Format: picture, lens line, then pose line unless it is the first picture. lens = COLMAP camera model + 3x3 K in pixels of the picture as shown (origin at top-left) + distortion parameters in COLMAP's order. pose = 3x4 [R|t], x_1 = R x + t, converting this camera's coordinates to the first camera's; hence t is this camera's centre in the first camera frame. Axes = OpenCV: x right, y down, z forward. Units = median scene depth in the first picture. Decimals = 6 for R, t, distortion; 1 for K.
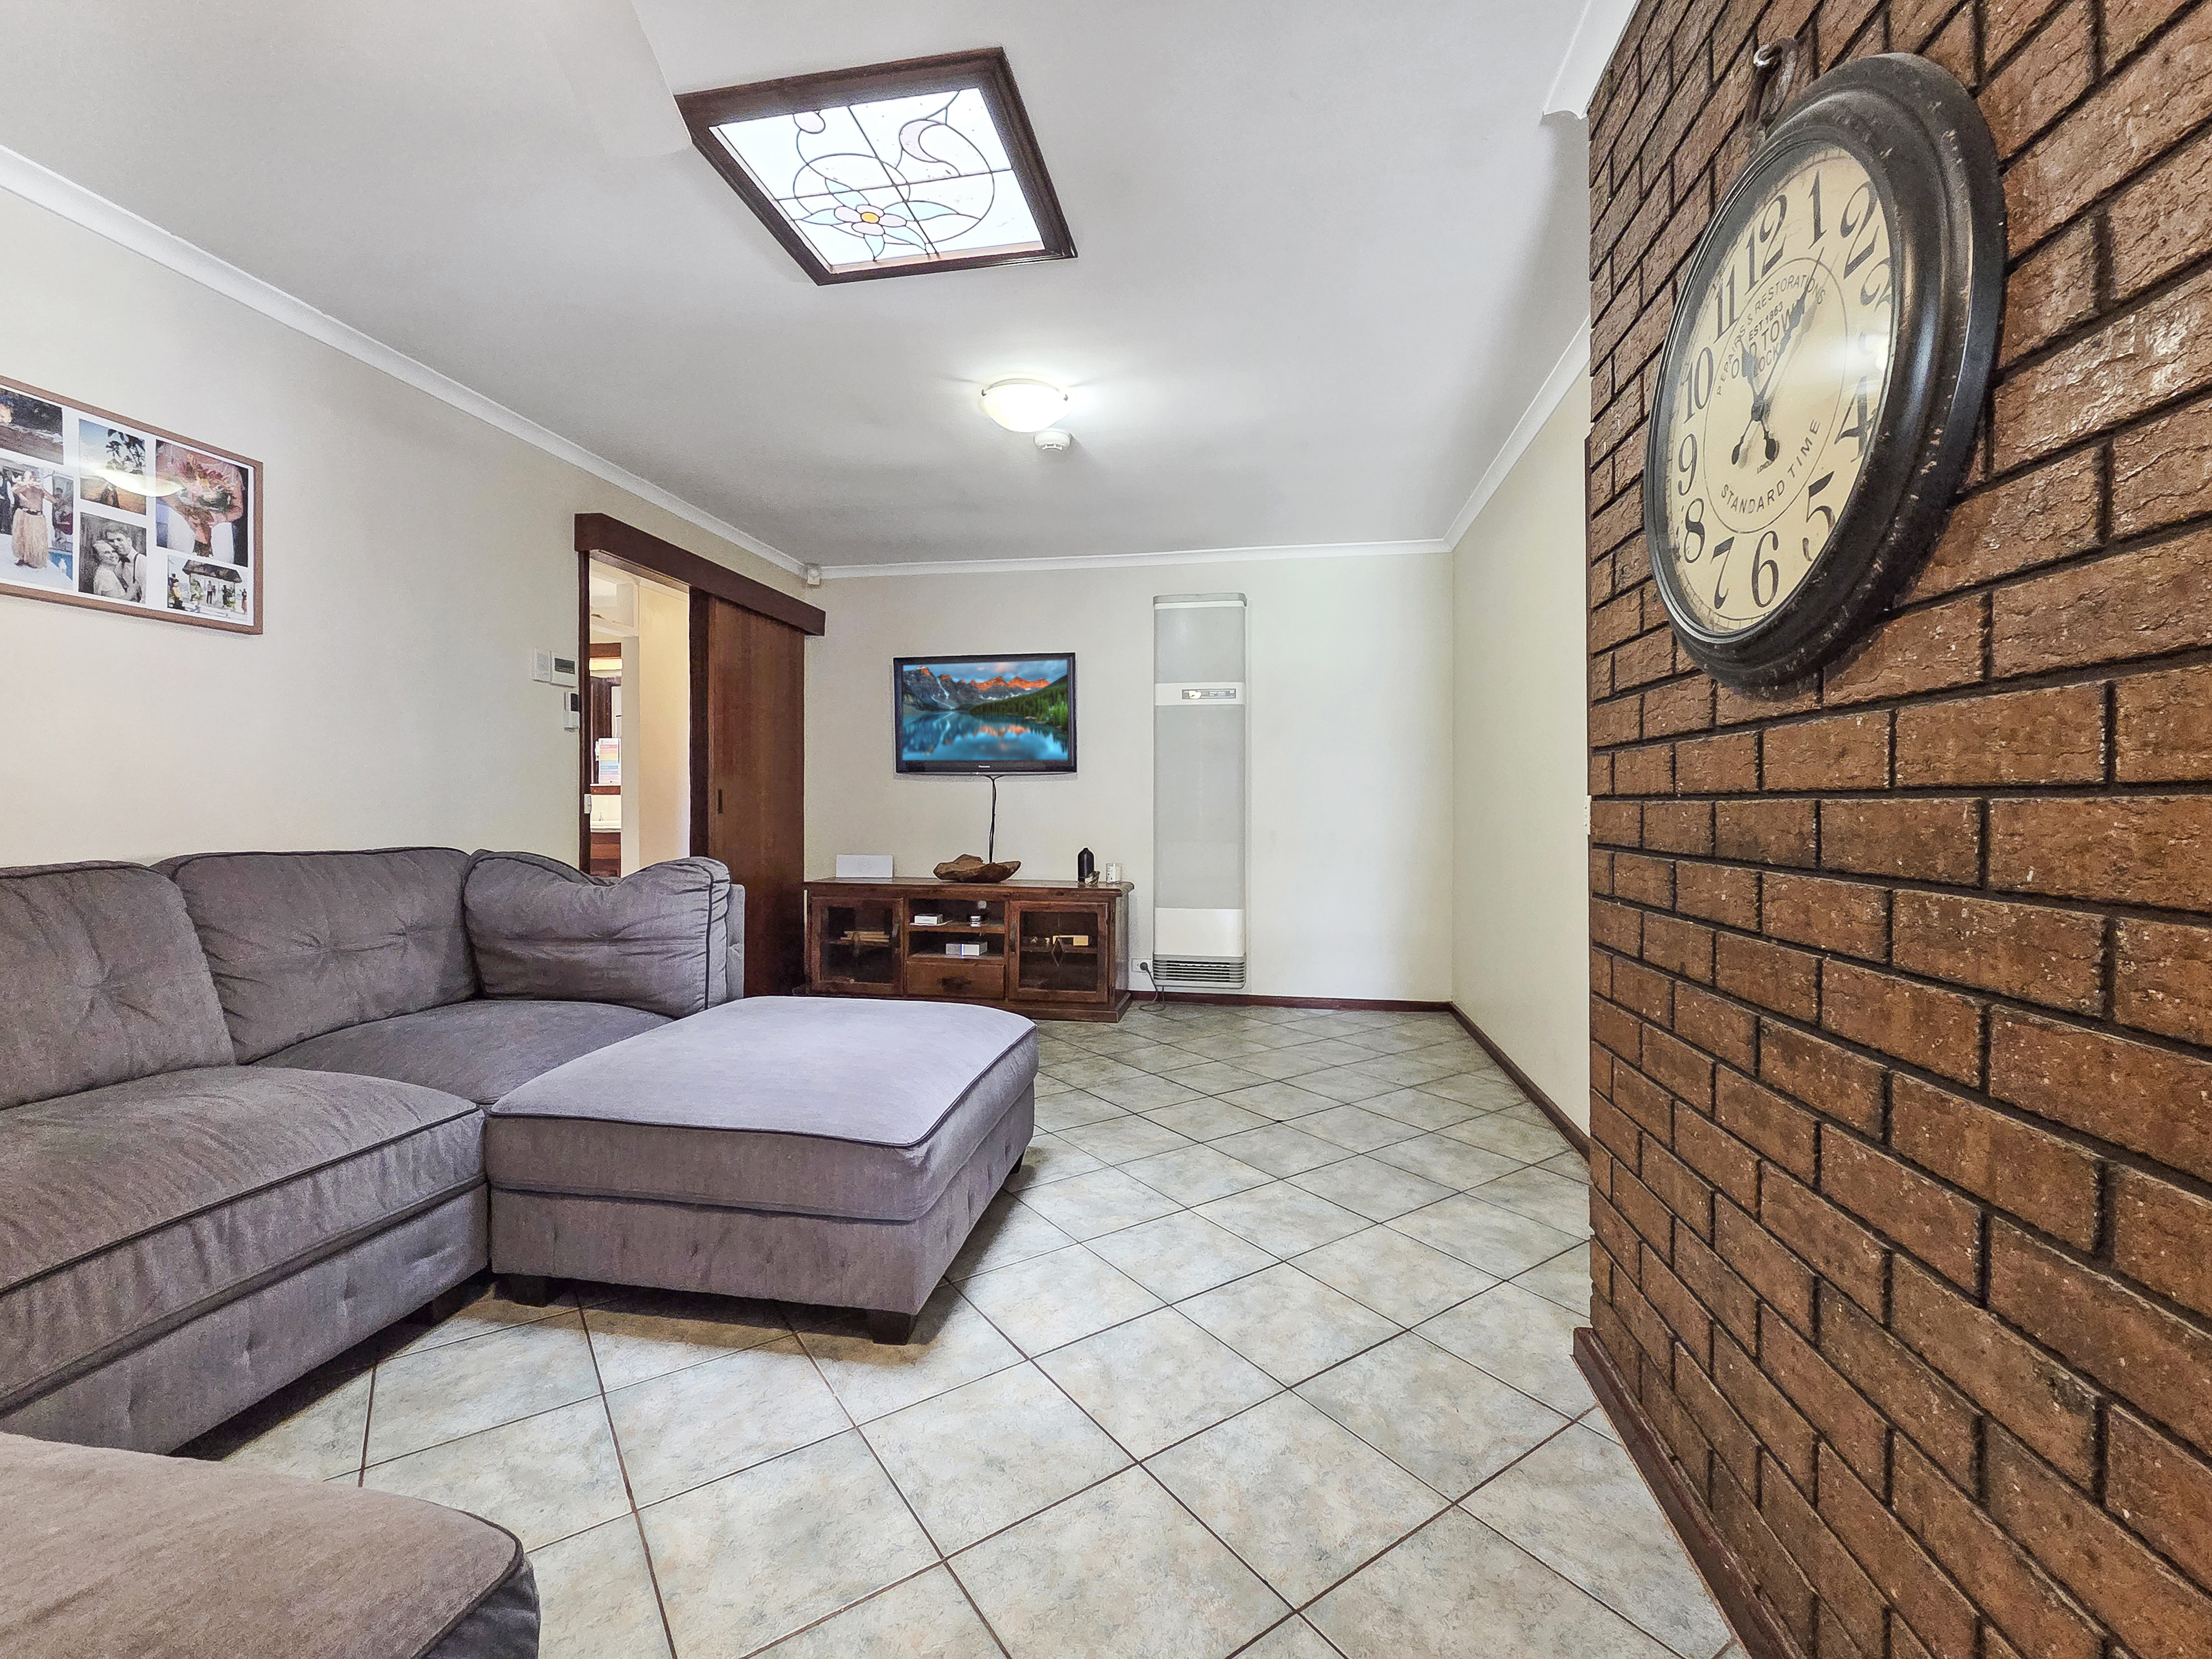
lens RADIAL K [[931.2, 0, 1106.0], [0, 931.2, 829.5], [0, 0, 1]] dist [-0.003217, -0.000741]
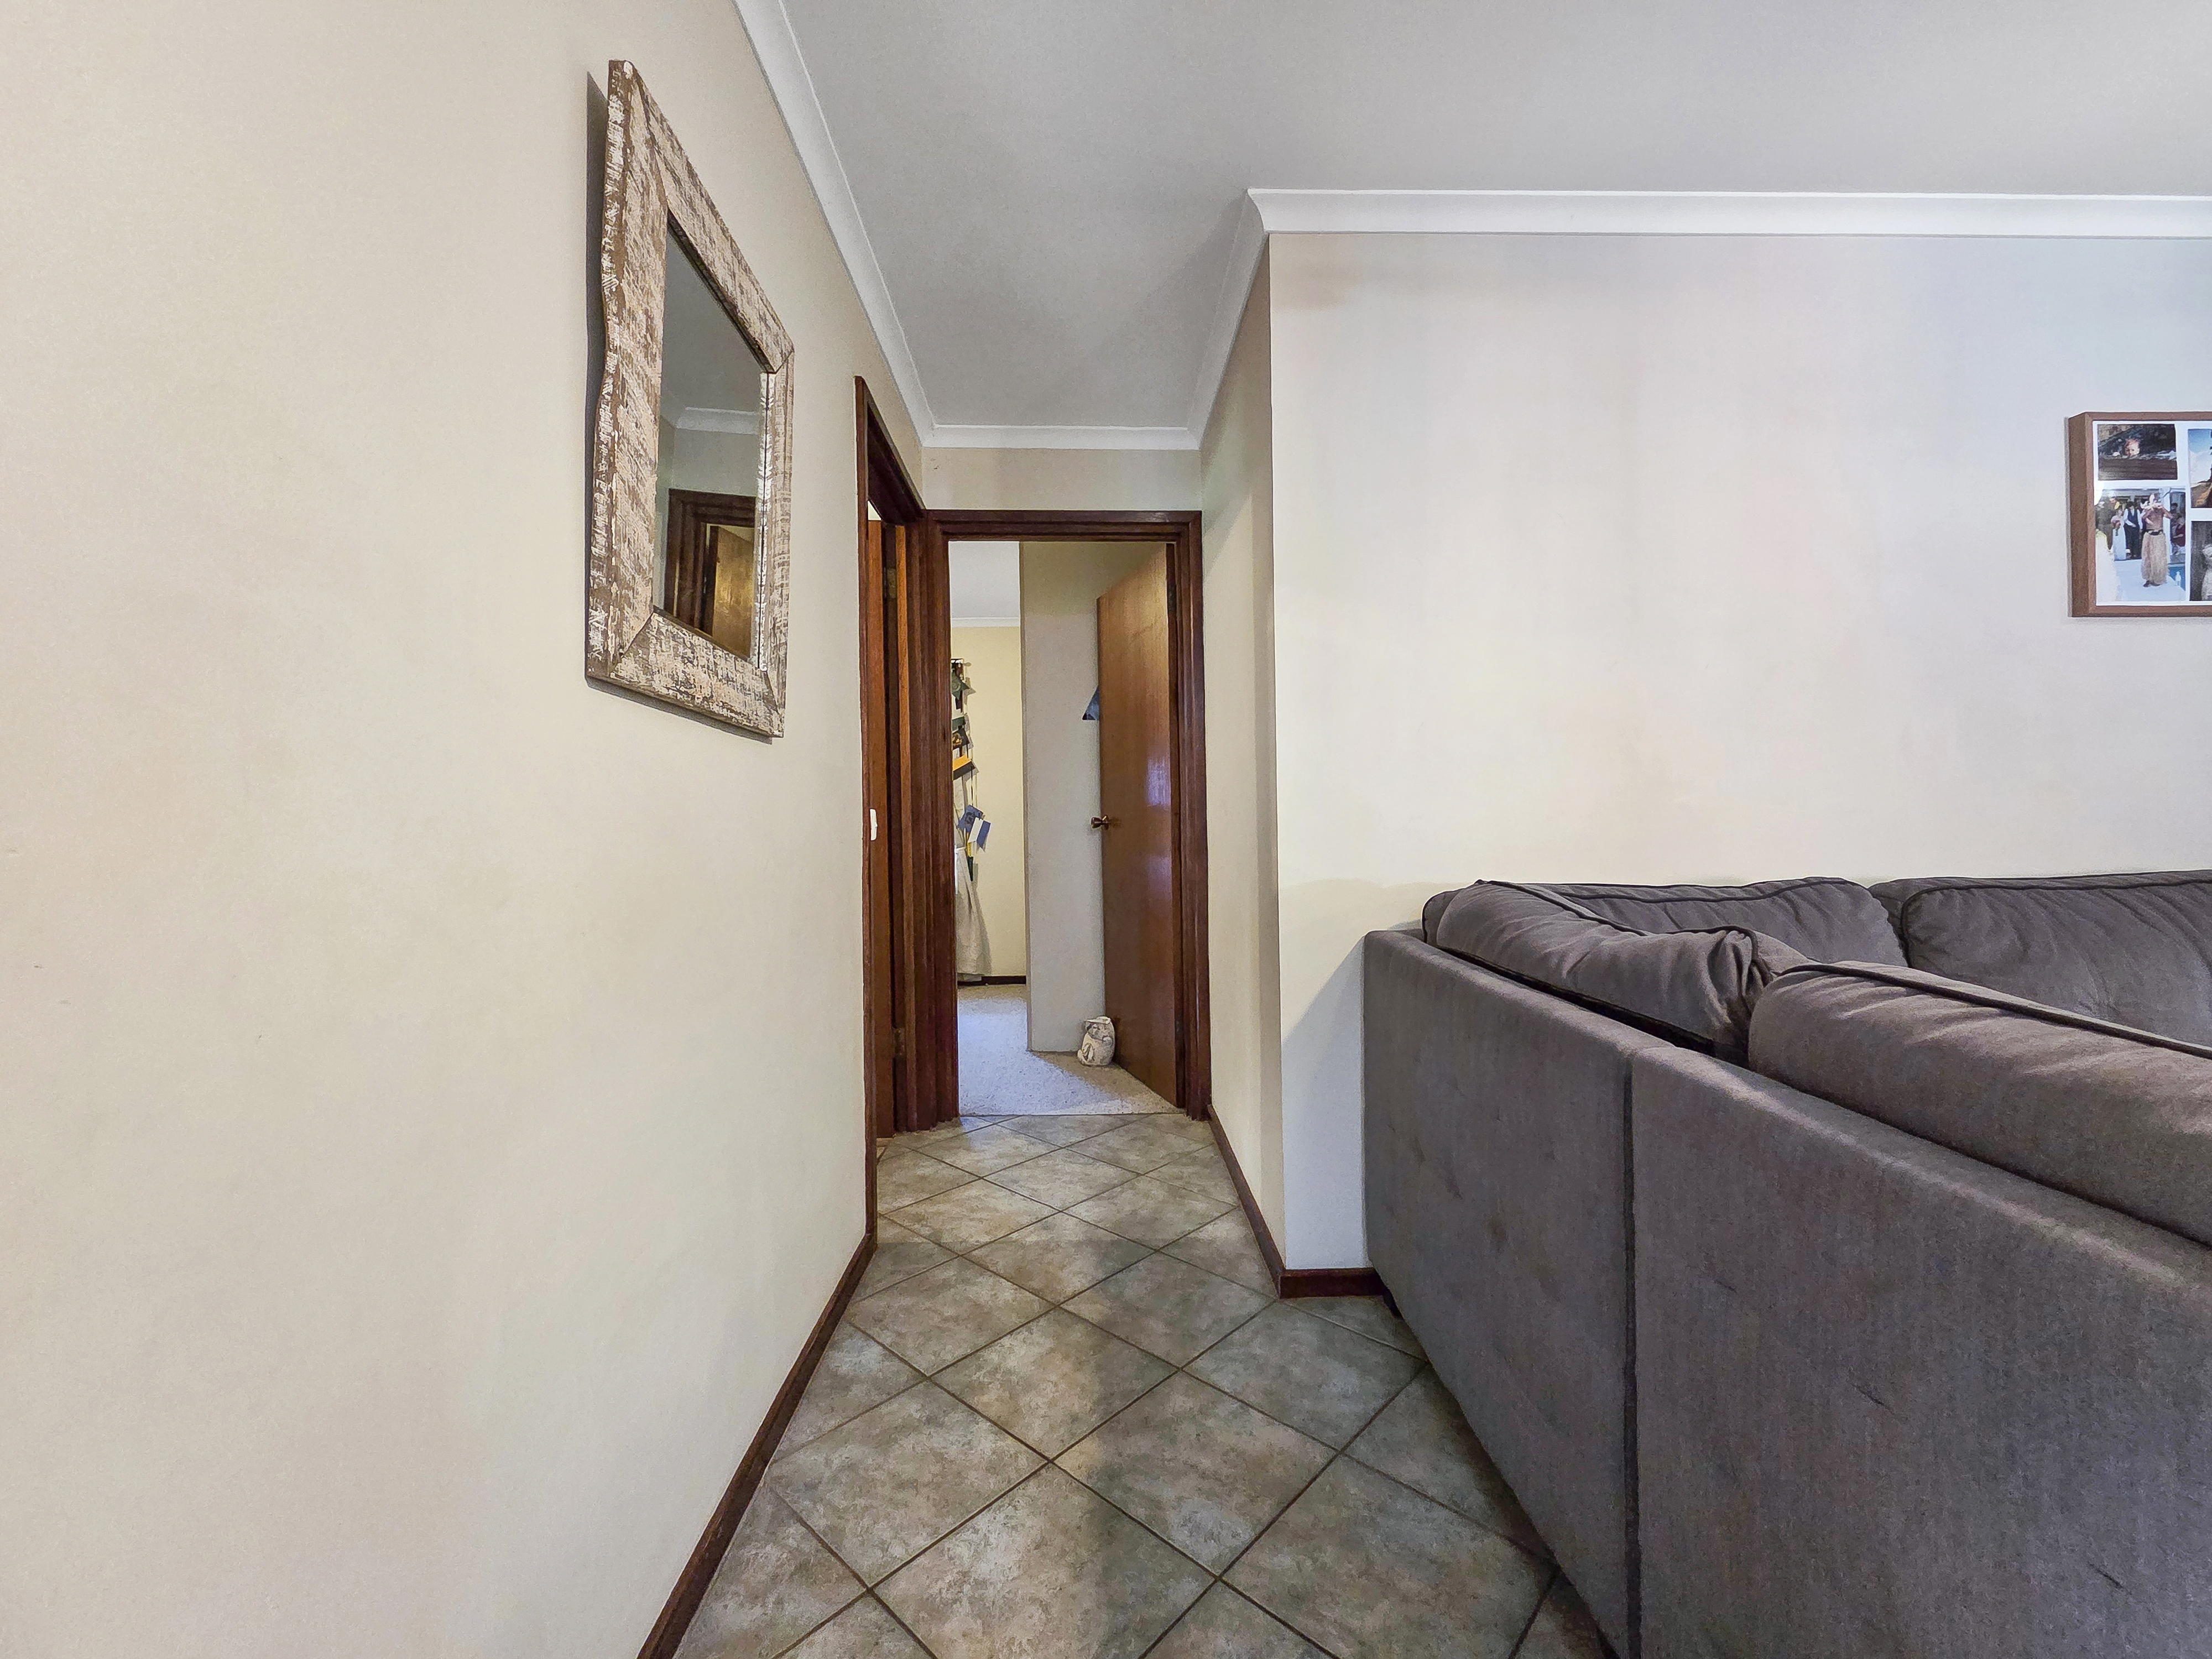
lens RADIAL K [[931.2, 0, 1106.0], [0, 931.2, 829.5], [0, 0, 1]] dist [-0.003217, -0.000741]
pose [[0.195137, -0.022786, -0.980511, -0.349044], [-0.014551, 0.999553, -0.026125, 0.031093], [0.980668, 0.019366, 0.194718, -0.320690]]
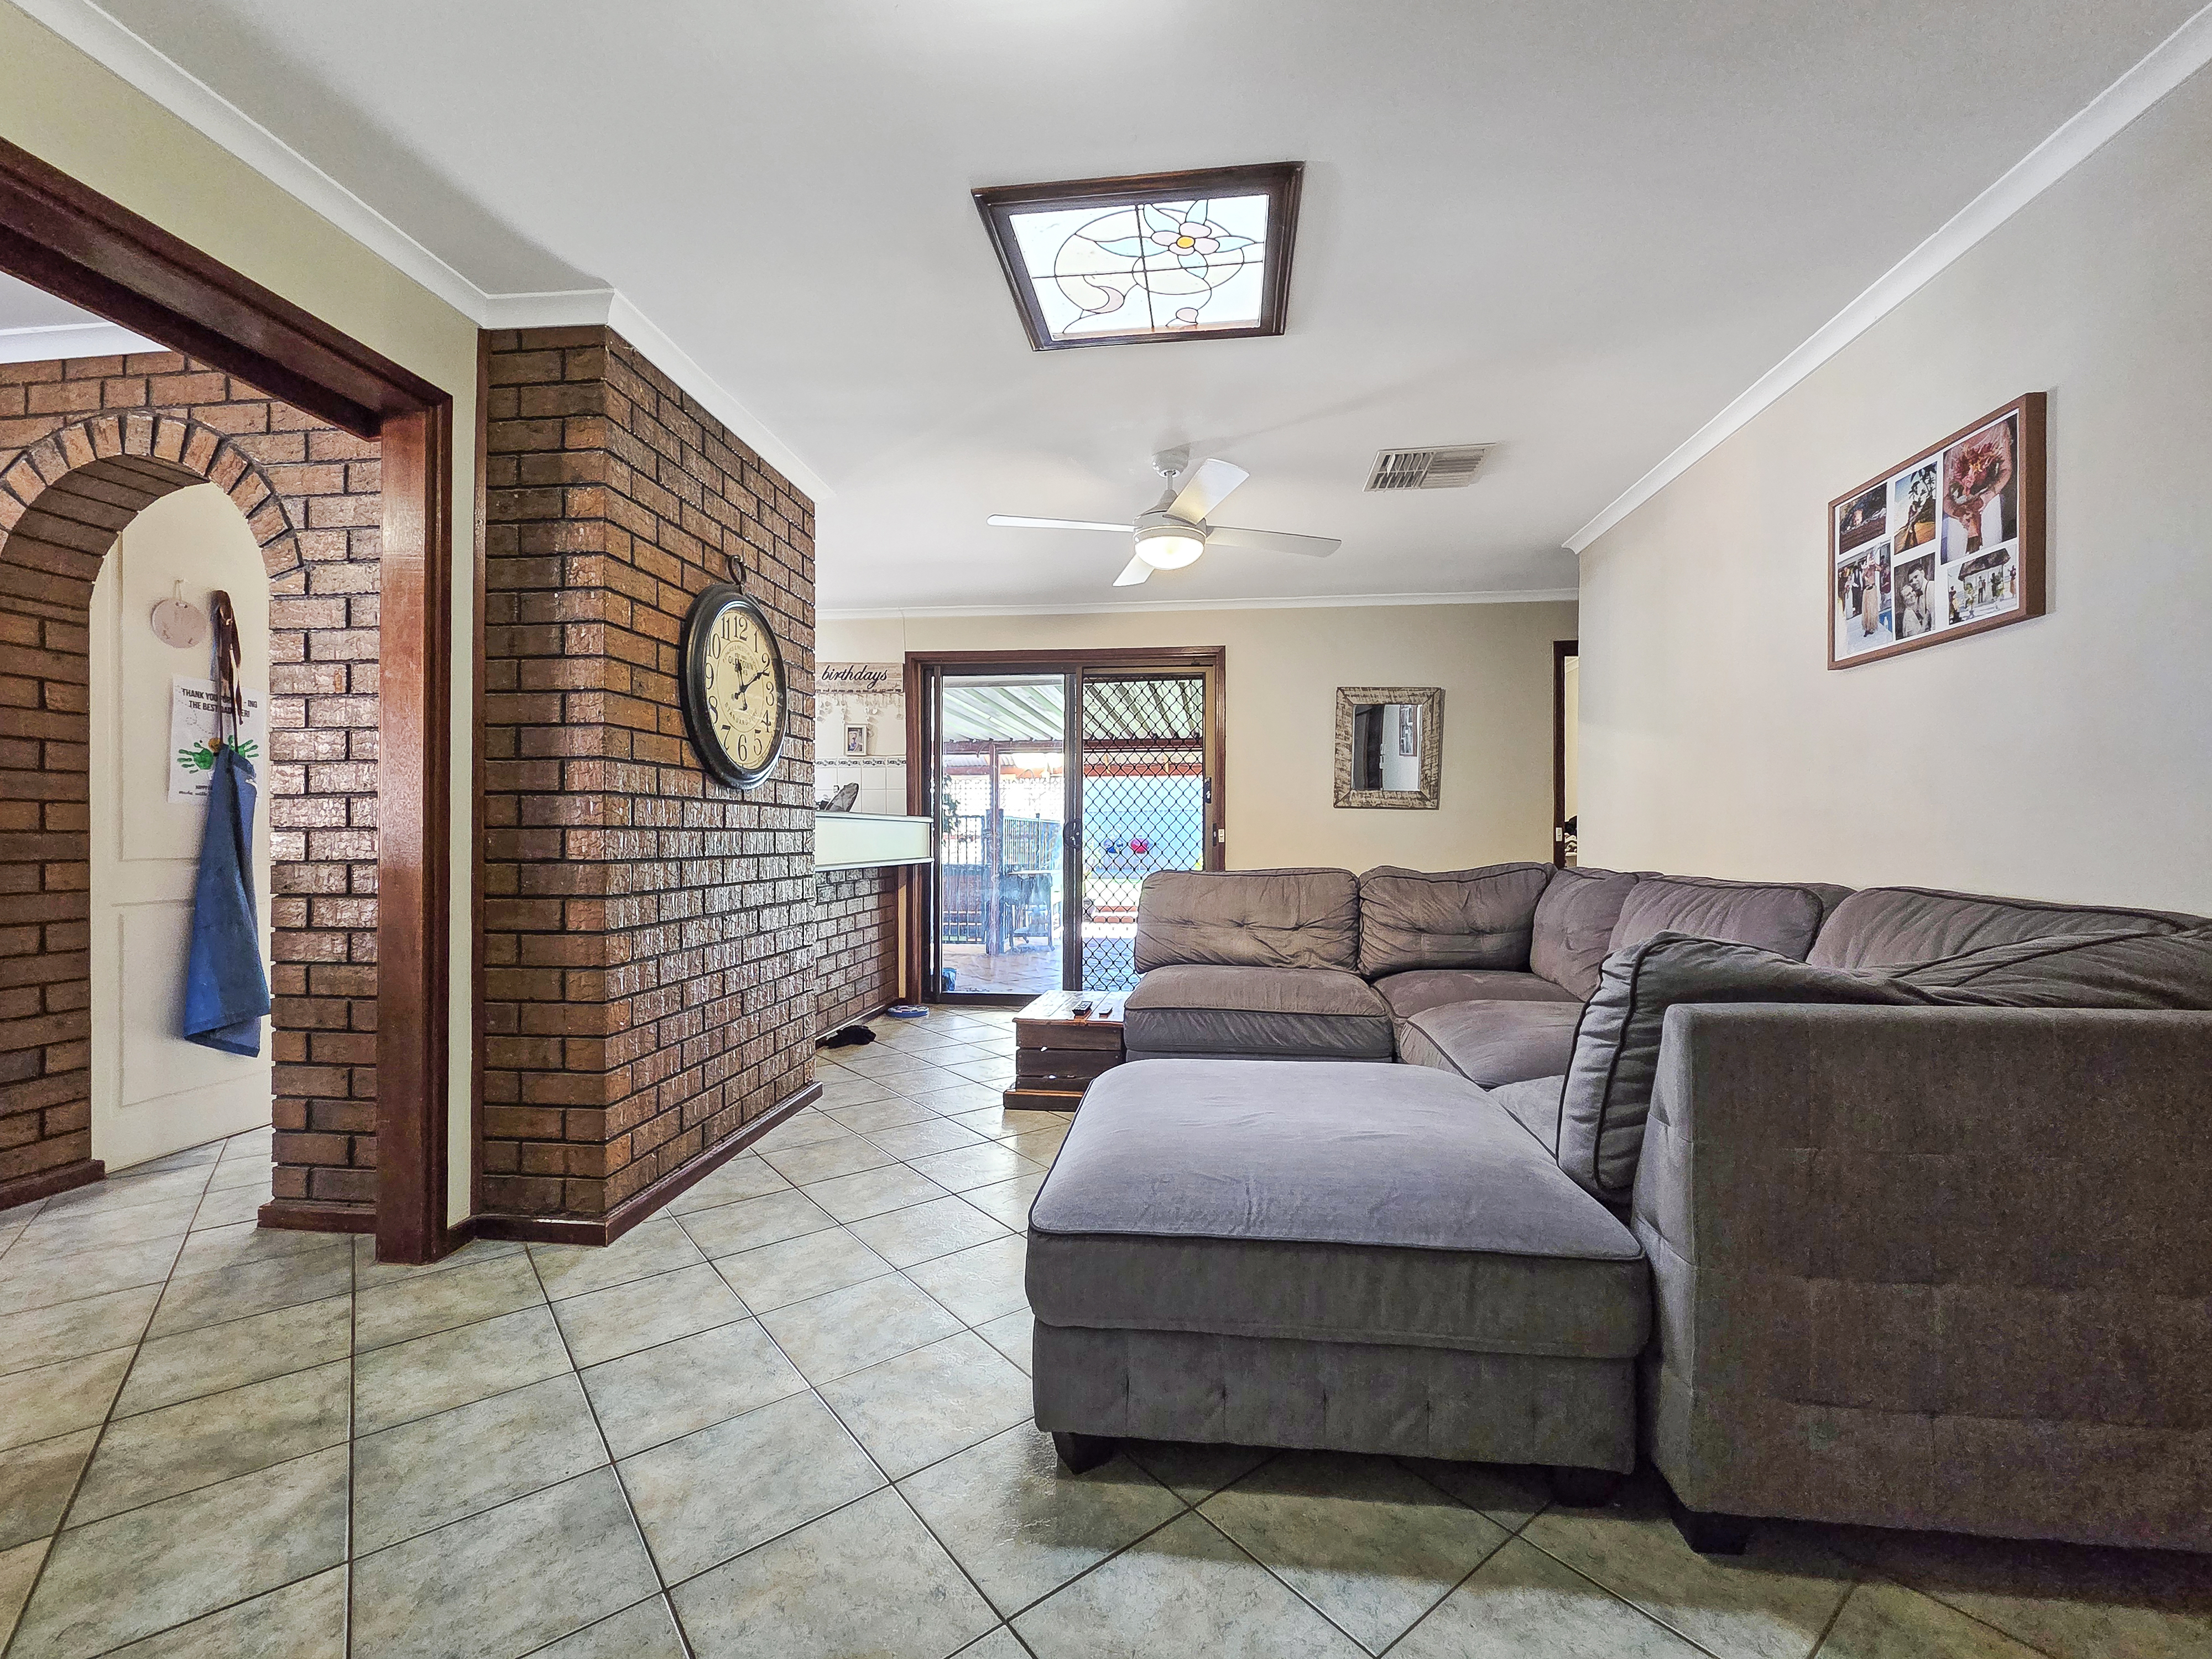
lens RADIAL K [[931.2, 0, 1106.0], [0, 931.2, 829.5], [0, 0, 1]] dist [-0.003217, -0.000741]
pose [[-0.998279, -0.002925, -0.058576, -0.109800], [-0.004057, 0.999807, 0.019216, -0.048582], [0.058509, 0.019421, -0.998098, 1.955832]]
